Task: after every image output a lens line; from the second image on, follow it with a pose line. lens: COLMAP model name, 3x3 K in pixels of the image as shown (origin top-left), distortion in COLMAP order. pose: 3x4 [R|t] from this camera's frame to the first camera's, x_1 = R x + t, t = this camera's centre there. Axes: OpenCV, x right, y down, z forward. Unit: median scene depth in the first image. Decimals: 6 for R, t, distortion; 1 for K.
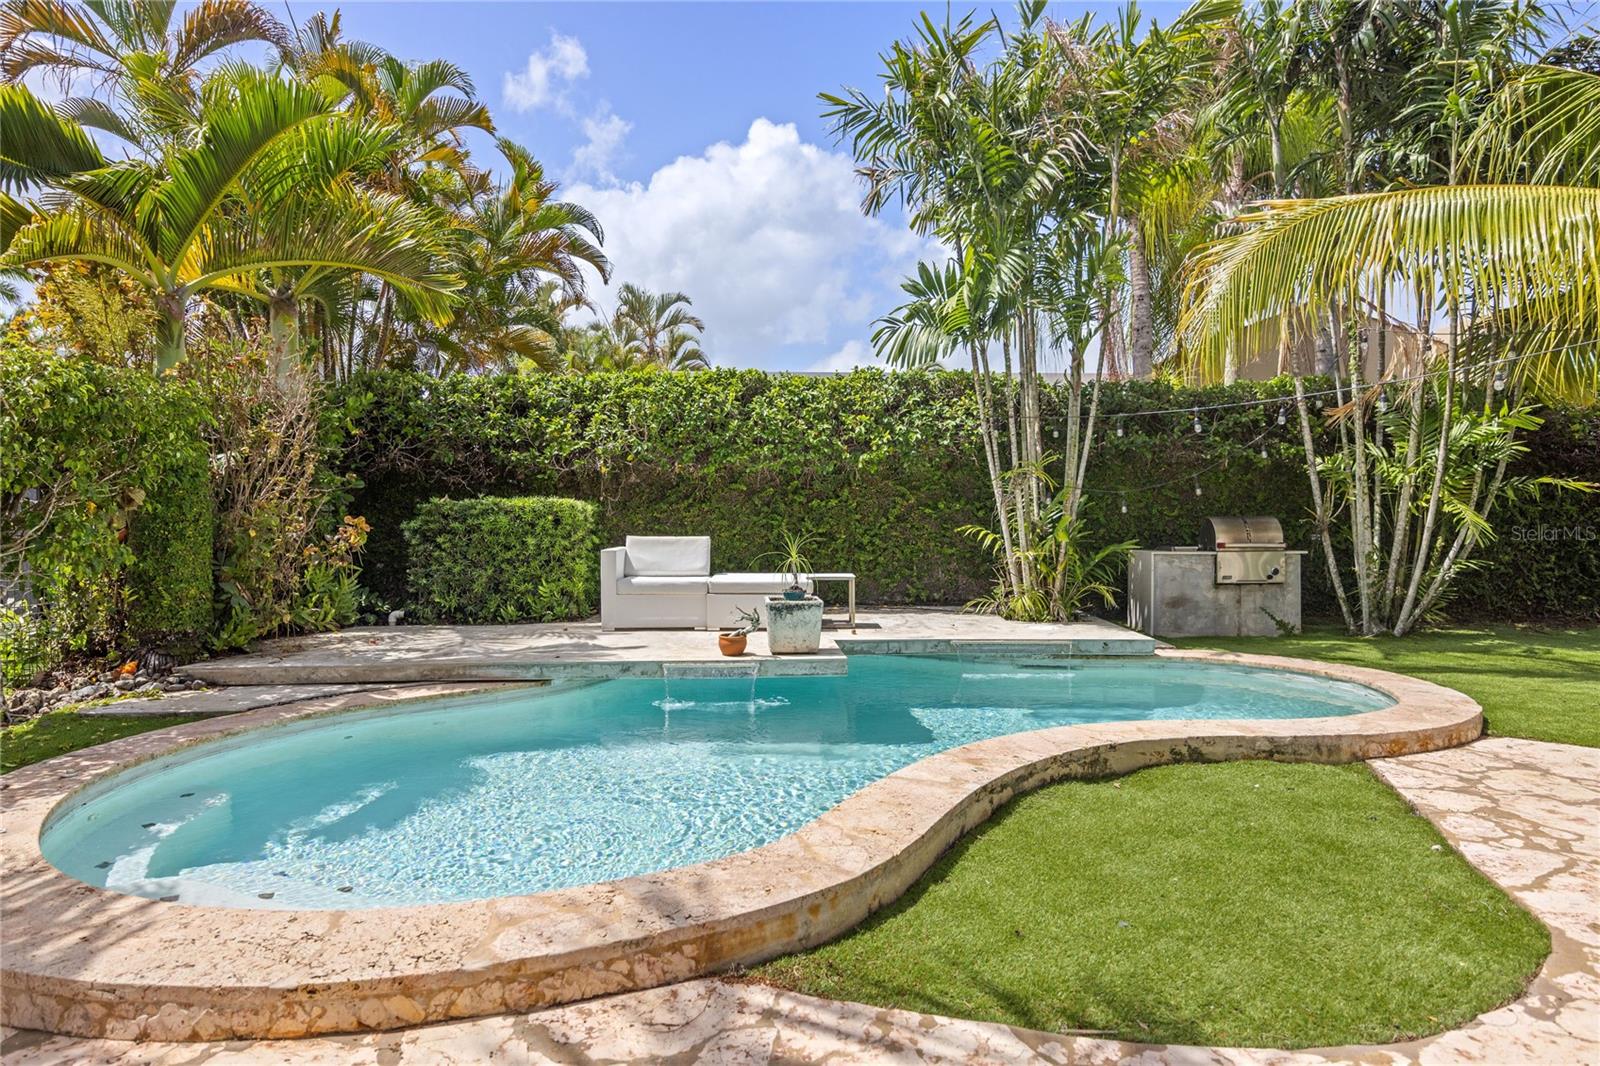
lens RADIAL K [[856.5, 0, 806.7], [0, 856.5, 520.9], [0, 0, 1]] dist [0.000050, -0.000525]
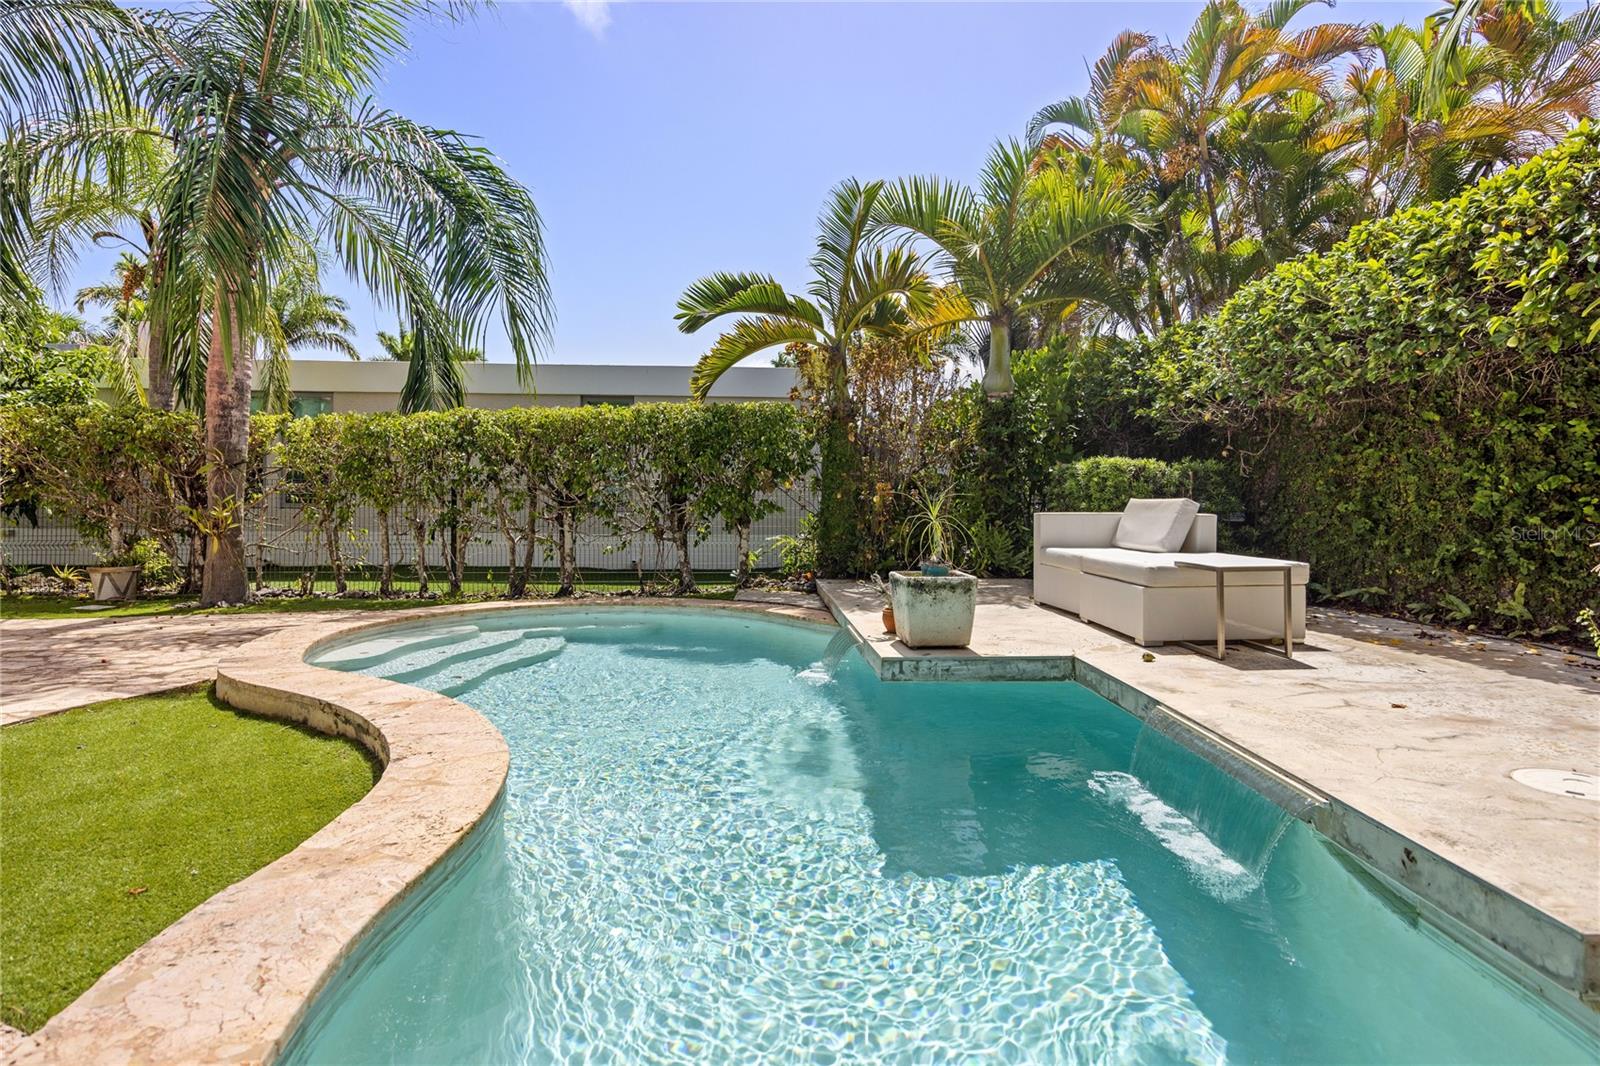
lens RADIAL K [[778.8, 0, 811.1], [0, 778.8, 512.1], [0, 0, 1]] dist [-0.013782, 0.000657]
pose [[0.011935, 0.006356, -0.999909, 0.513580], [0.001947, 0.999978, 0.006380, 0.024423], [0.999927, -0.002023, 0.011923, 0.683309]]
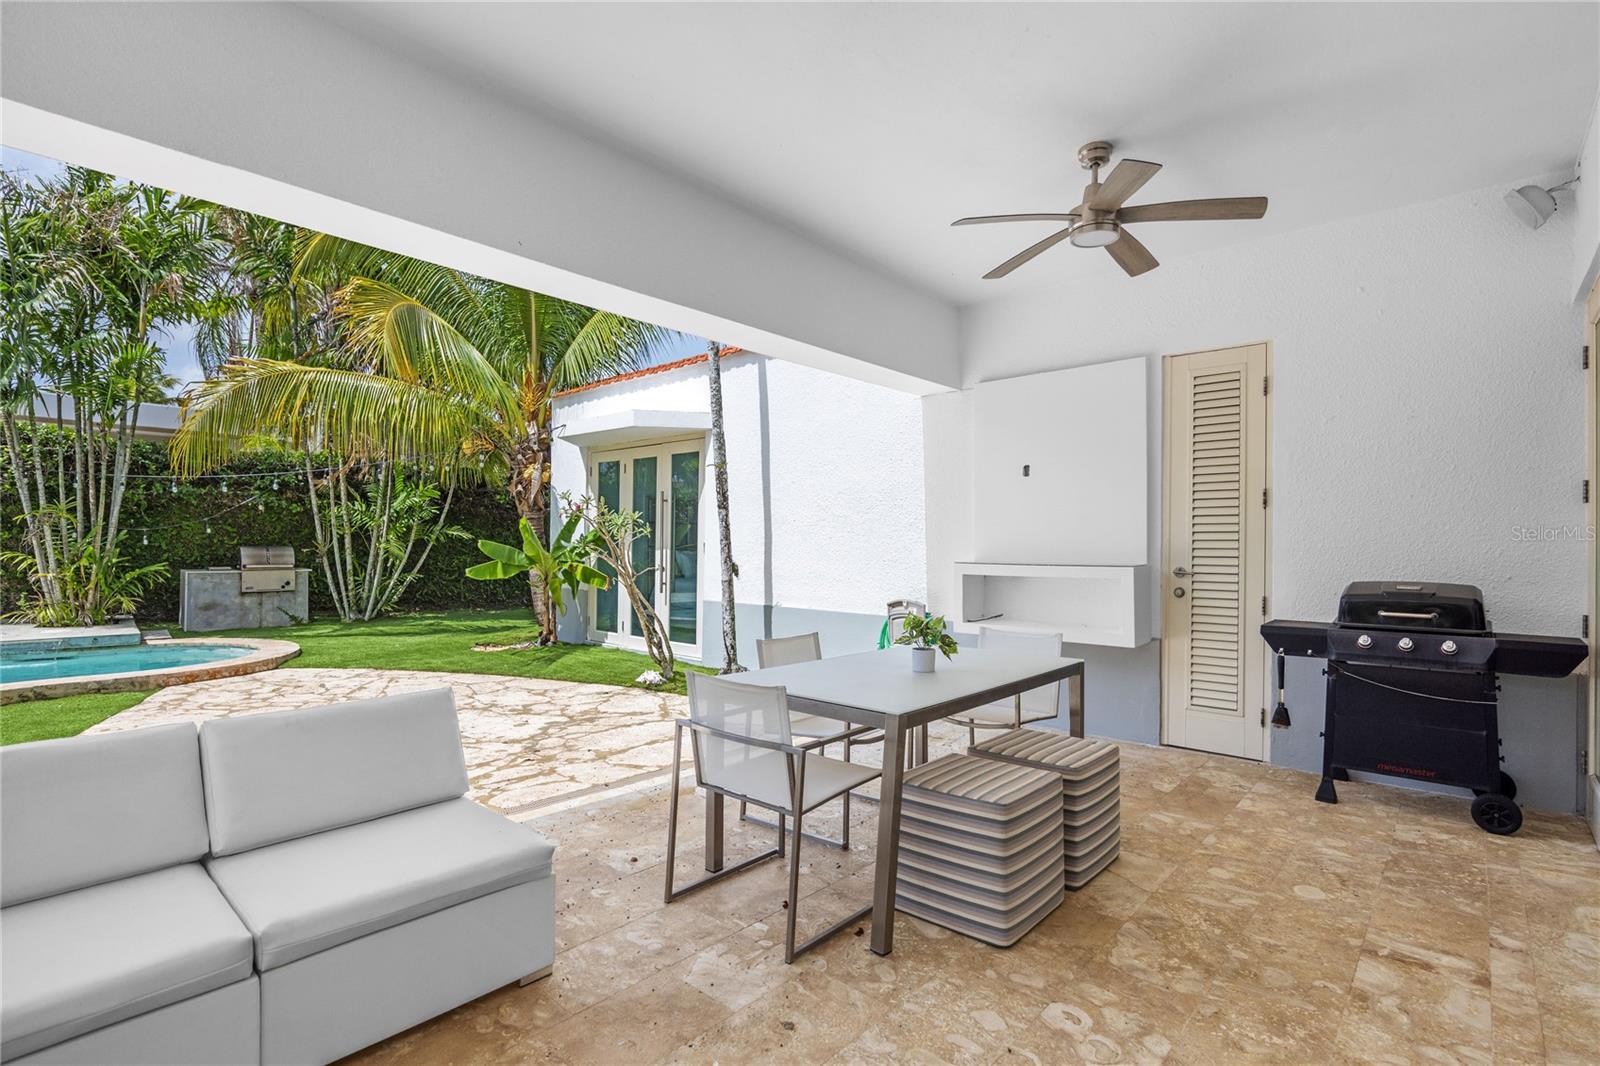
lens RADIAL K [[756.1, 0, 802.0], [0, 756.1, 535.2], [0, 0, 1]] dist [-0.008563, -0.000476]
pose [[0.689055, 0.017095, 0.724507, 0.215828], [-0.021145, 0.999770, -0.003480, -0.042742], [-0.724400, -0.012922, 0.689258, -0.610177]]
